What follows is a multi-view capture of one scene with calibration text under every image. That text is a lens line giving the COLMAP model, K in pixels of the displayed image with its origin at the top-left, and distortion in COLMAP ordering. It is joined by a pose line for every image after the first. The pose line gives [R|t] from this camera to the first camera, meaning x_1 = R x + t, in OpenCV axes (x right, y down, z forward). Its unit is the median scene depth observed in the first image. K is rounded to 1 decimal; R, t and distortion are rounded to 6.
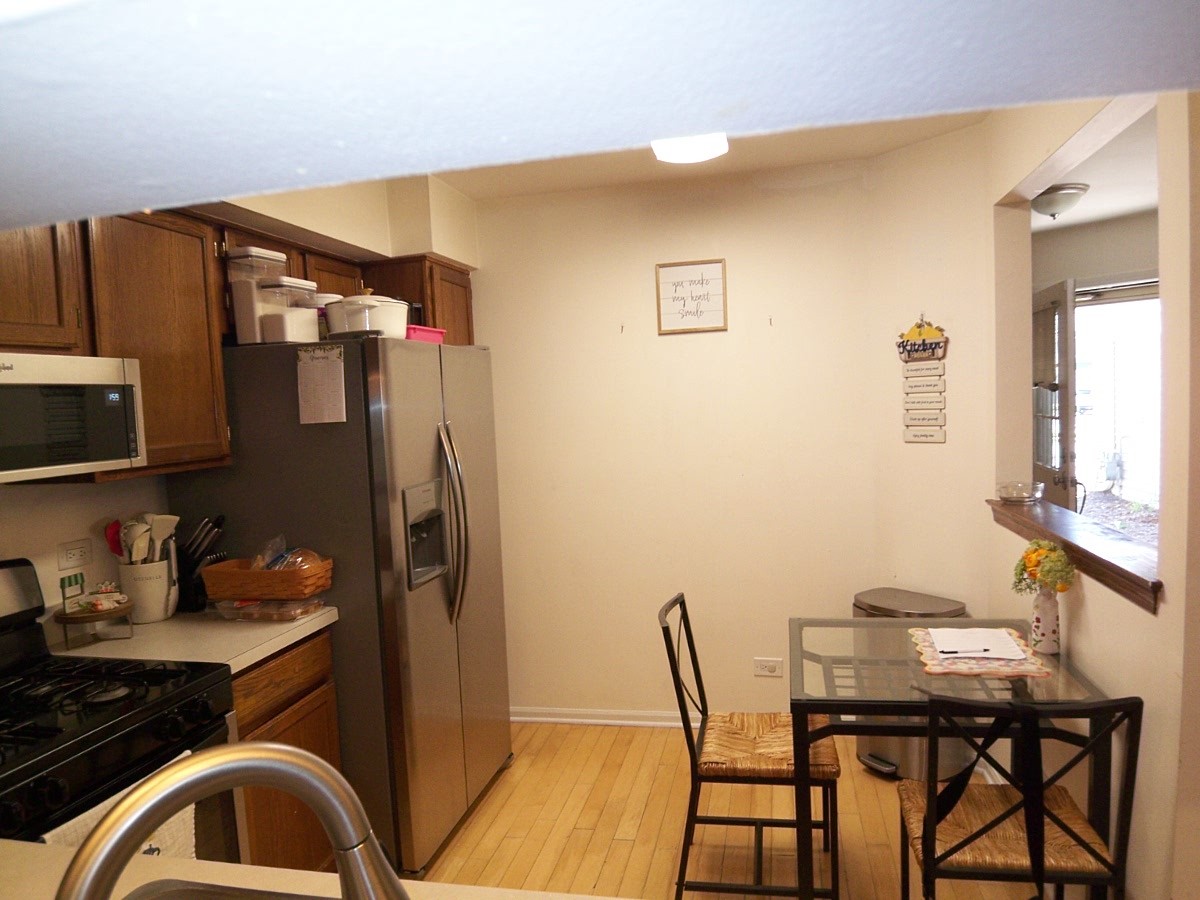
lens RADIAL K [[812.6, 0, 600.8], [0, 812.6, 472.2], [0, 0, 1]] dist [-0.002776, -0.060753]
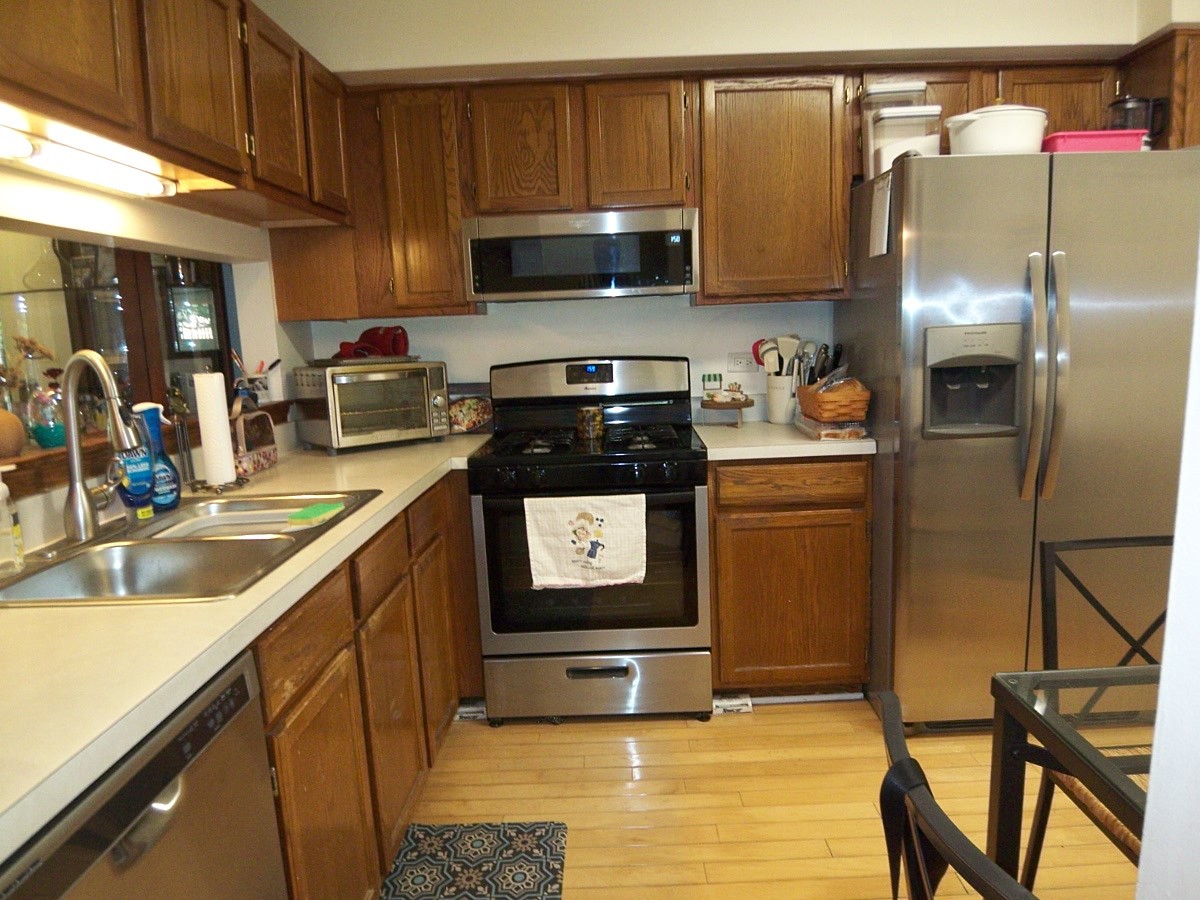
lens RADIAL K [[812.6, 0, 600.8], [0, 812.6, 472.2], [0, 0, 1]] dist [-0.002776, -0.060753]
pose [[0.213882, 0.216854, -0.952486, 0.626122], [-0.052106, 0.976193, 0.210550, 0.007749], [0.975469, 0.004598, 0.220089, 0.465533]]
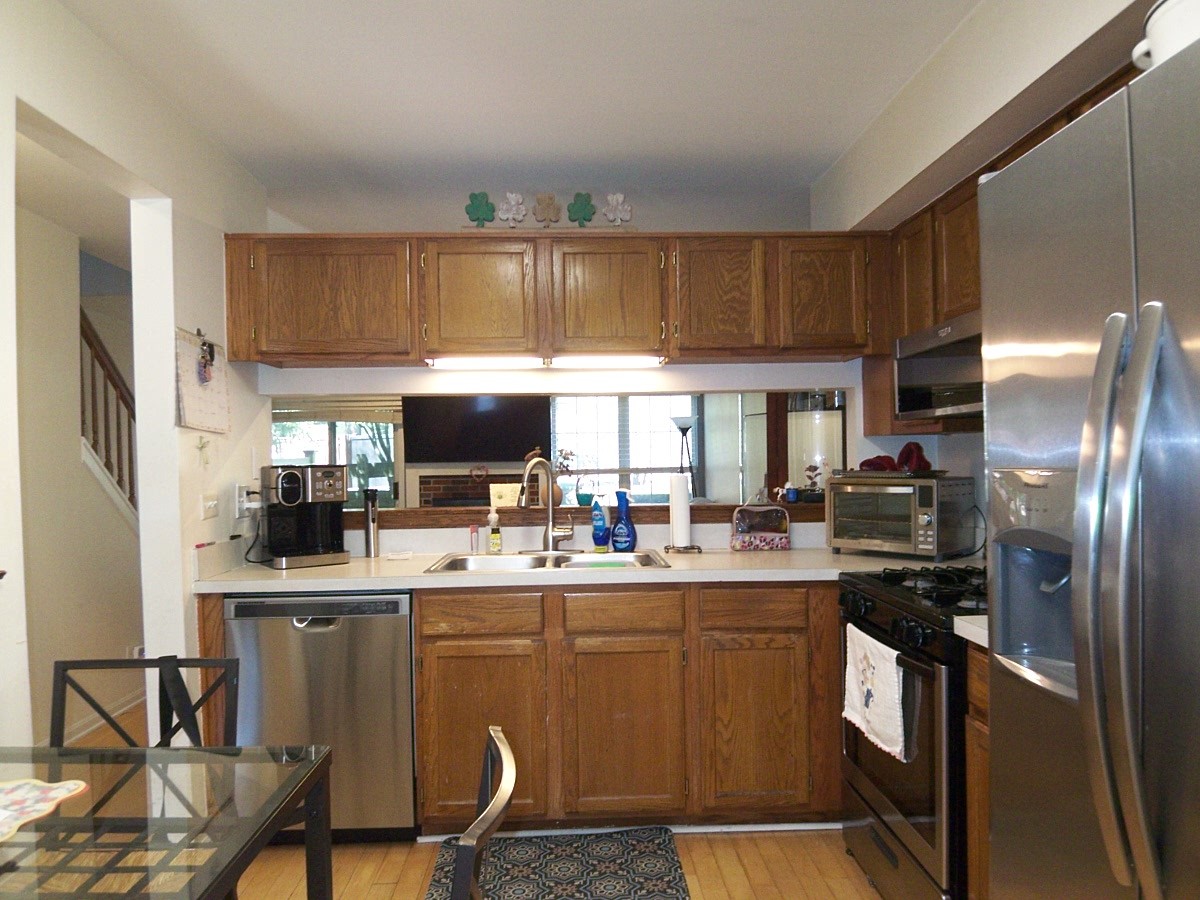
lens RADIAL K [[818.2, 0, 606.1], [0, 818.2, 461.9], [0, 0, 1]] dist [-0.004964, -0.057804]
pose [[-0.964464, 0.072027, -0.254207, 0.134152], [0.048277, 0.993969, 0.098464, -0.051677], [0.259766, 0.082693, -0.962124, 1.532000]]
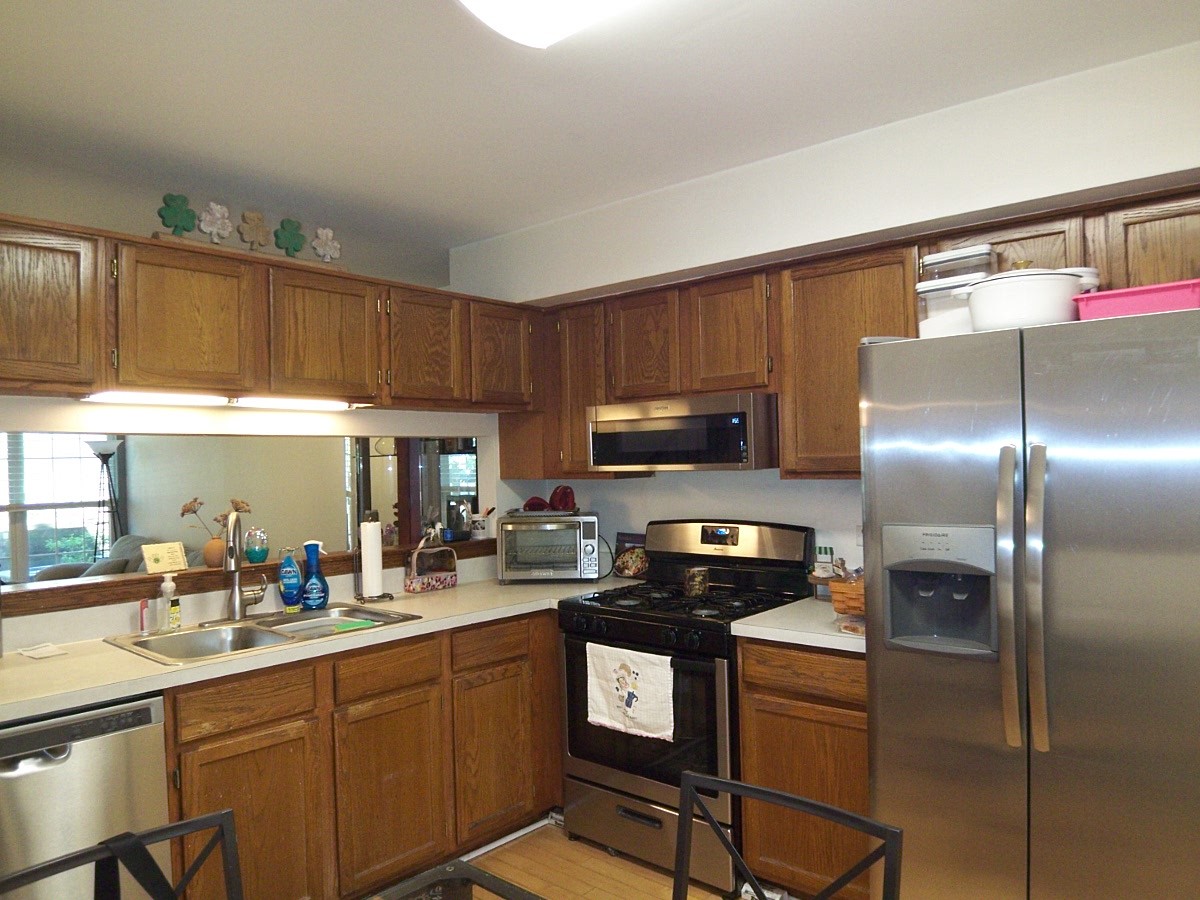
lens RADIAL K [[818.2, 0, 606.1], [0, 818.2, 461.9], [0, 0, 1]] dist [-0.004964, -0.057804]
pose [[-0.467763, 0.067625, -0.881263, 0.666719], [-0.024694, 0.995680, 0.089513, -0.118745], [0.883509, 0.063633, -0.464072, 1.207541]]
